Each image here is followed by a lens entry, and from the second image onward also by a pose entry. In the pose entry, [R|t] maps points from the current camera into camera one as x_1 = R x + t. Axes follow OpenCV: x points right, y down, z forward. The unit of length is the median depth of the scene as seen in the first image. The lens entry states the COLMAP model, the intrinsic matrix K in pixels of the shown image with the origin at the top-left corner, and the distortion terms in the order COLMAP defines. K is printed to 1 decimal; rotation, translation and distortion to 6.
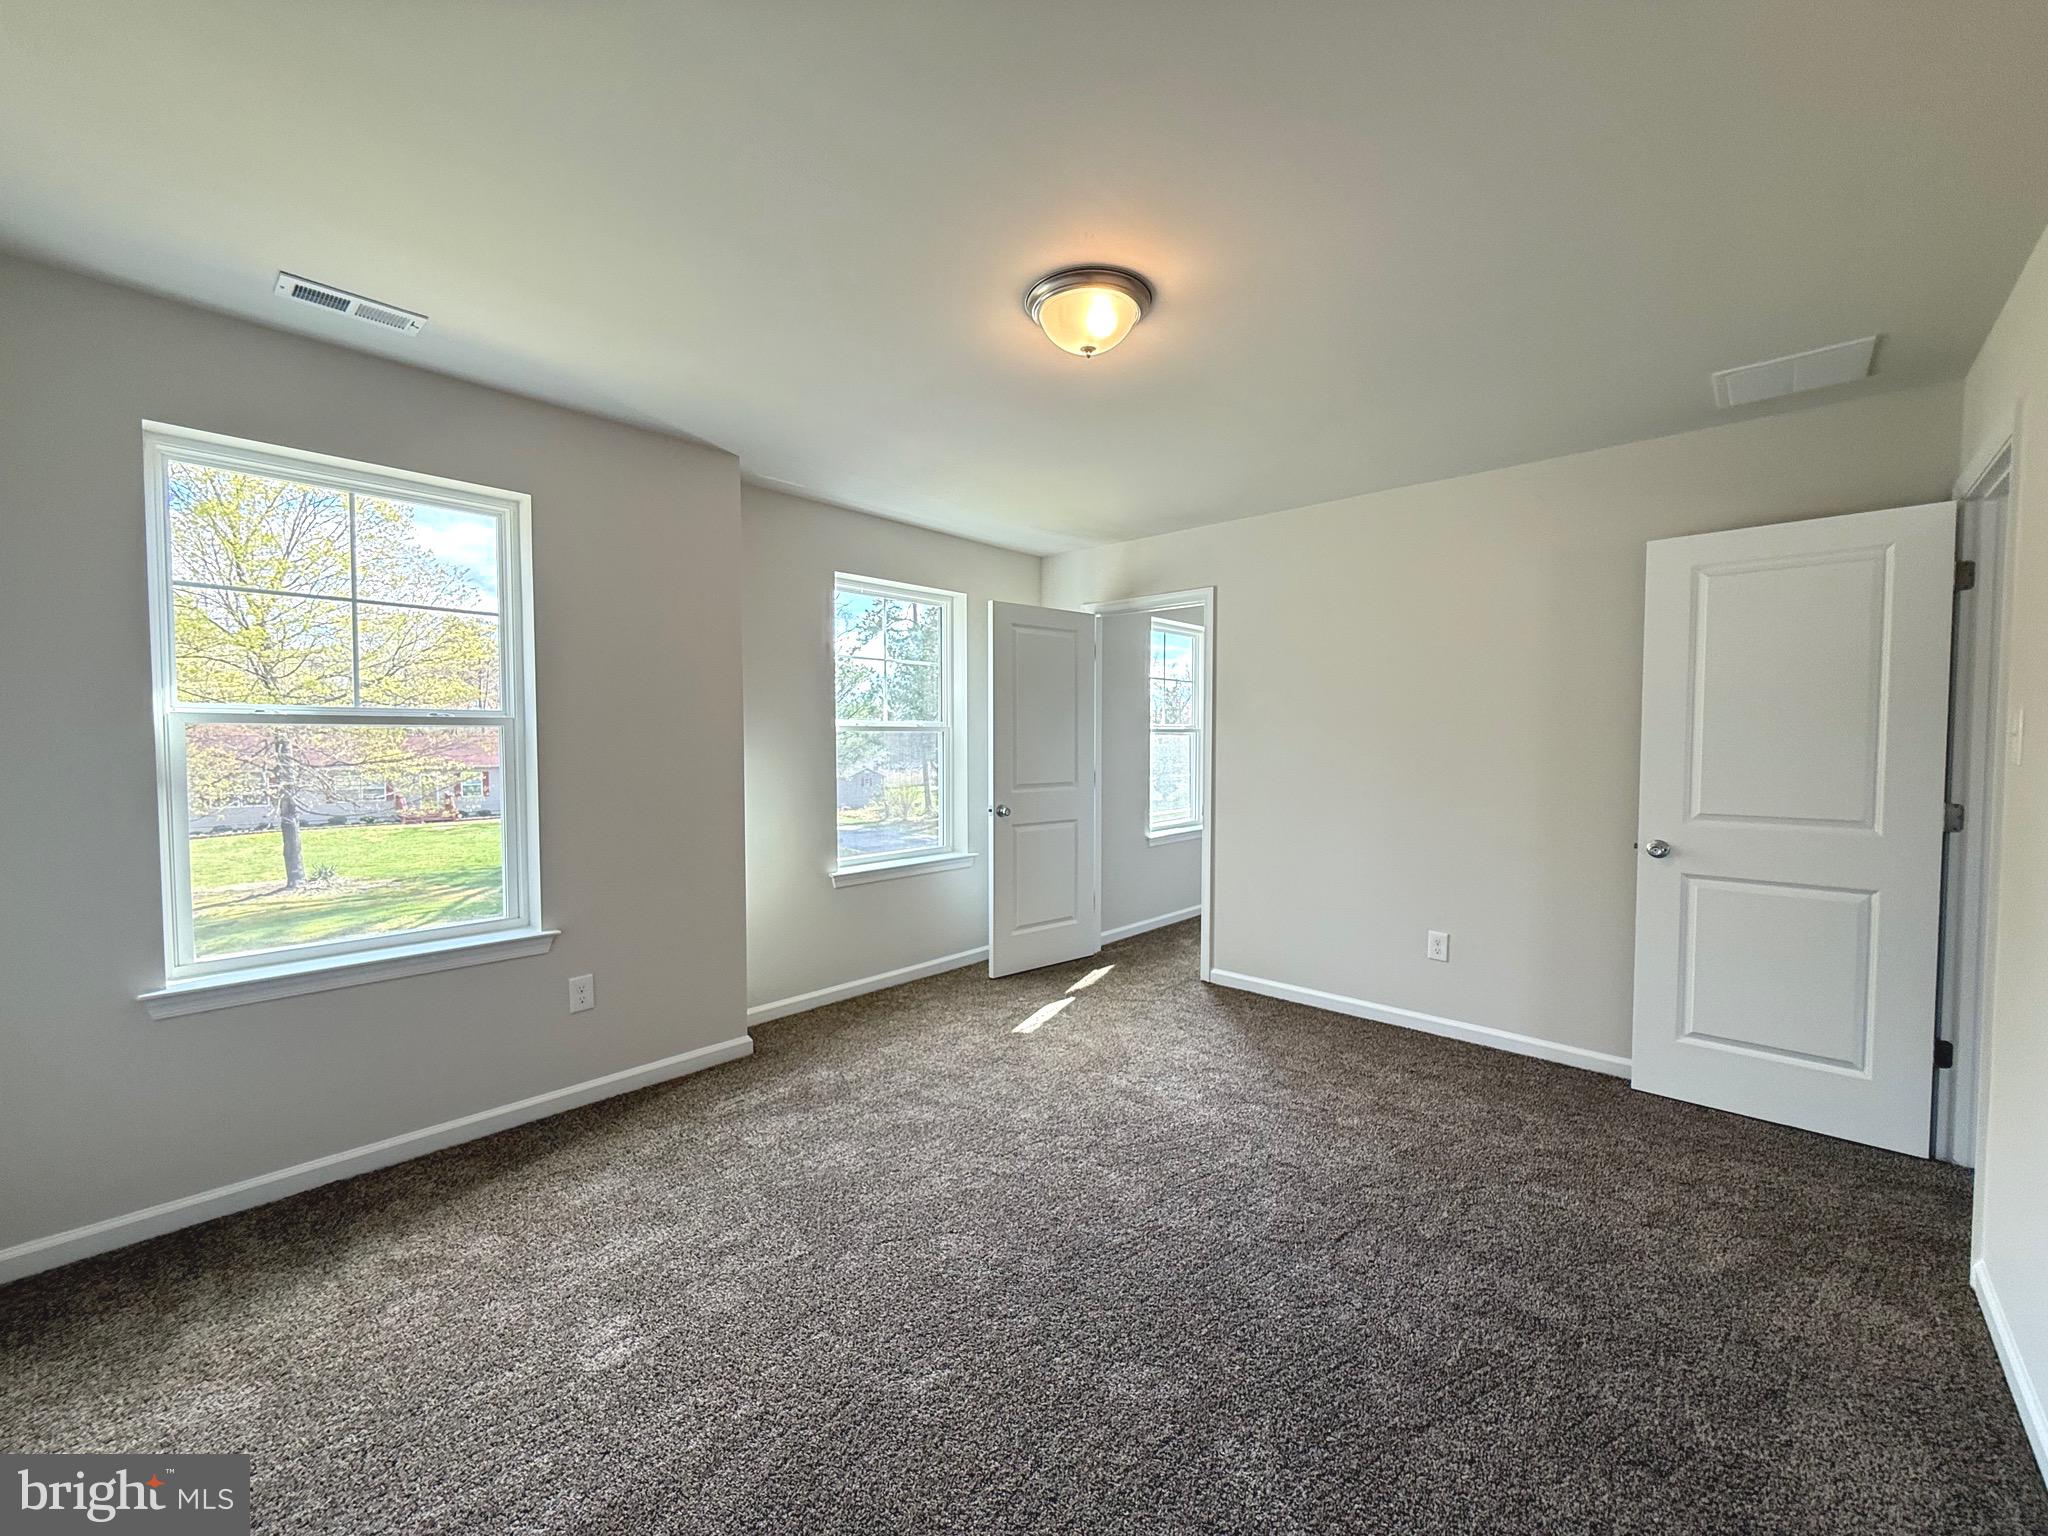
lens RADIAL K [[816.6, 0, 1029.3], [0, 816.6, 771.3], [0, 0, 1]] dist [-0.000771, 0.000636]
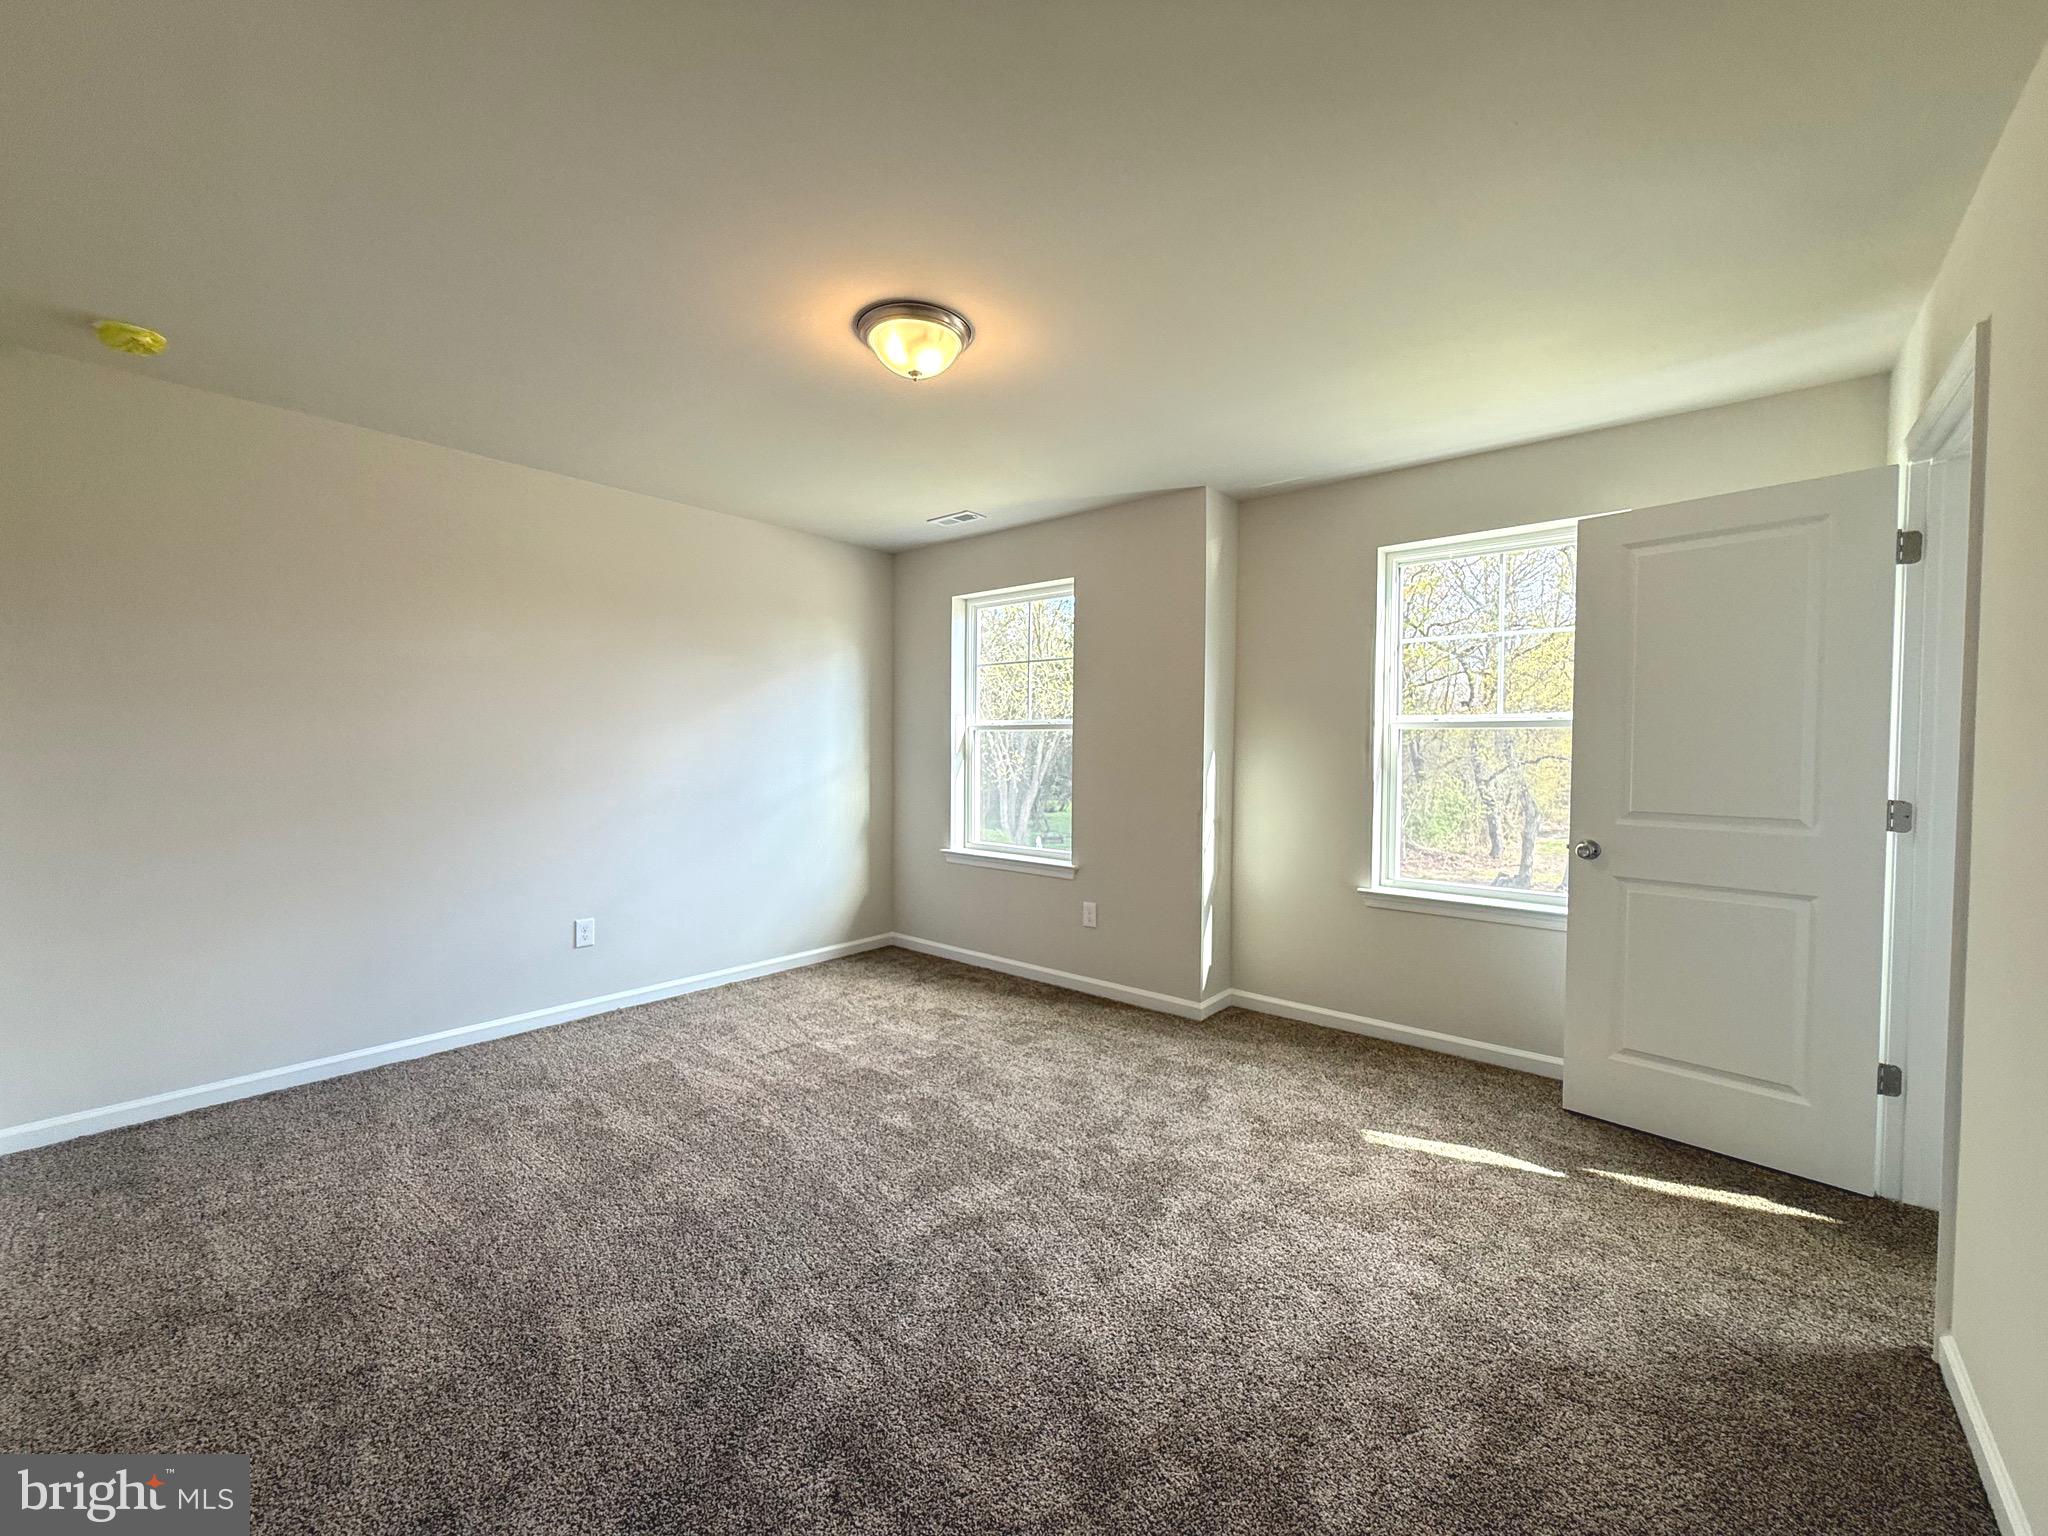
lens RADIAL K [[835.4, 0, 1013.7], [0, 835.4, 769.7], [0, 0, 1]] dist [0.012395, -0.000005]
pose [[0.029444, 0.036115, -0.998914, 0.780498], [-0.040294, 0.998578, 0.034915, -0.024661], [0.998754, 0.039222, 0.030857, 0.700299]]
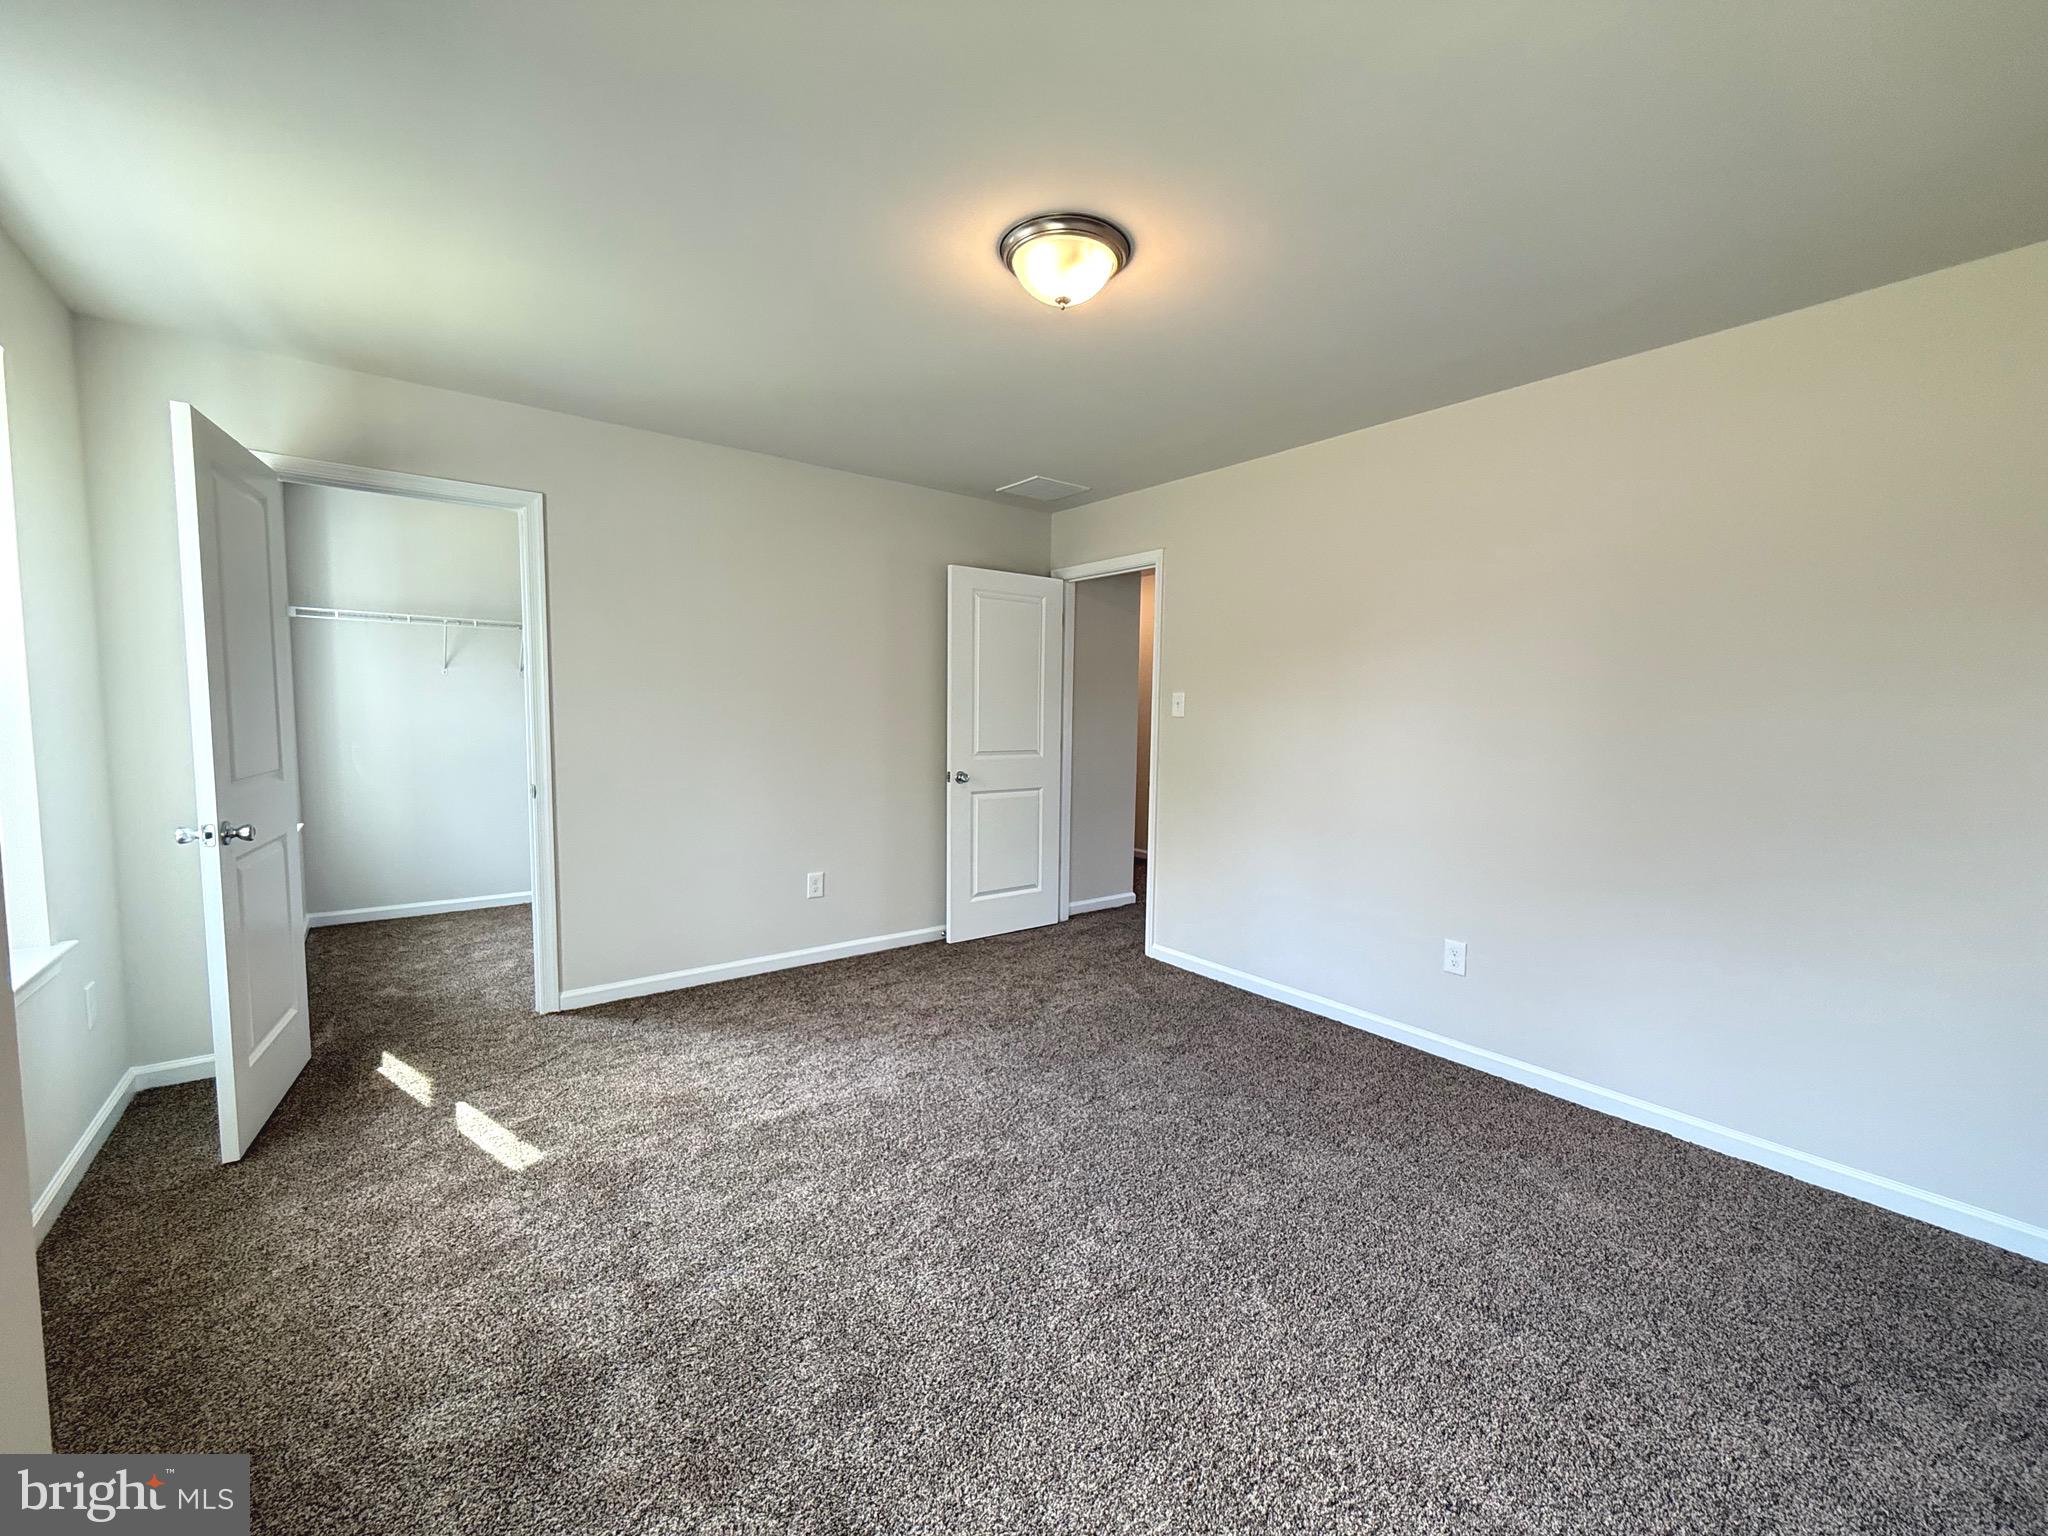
lens RADIAL K [[835.4, 0, 1013.7], [0, 835.4, 769.7], [0, 0, 1]] dist [0.012395, -0.000005]
pose [[0.160639, -0.071329, 0.984432, -0.611078], [0.024135, 0.997371, 0.068328, -0.017033], [-0.986718, 0.012783, 0.161939, 0.573298]]
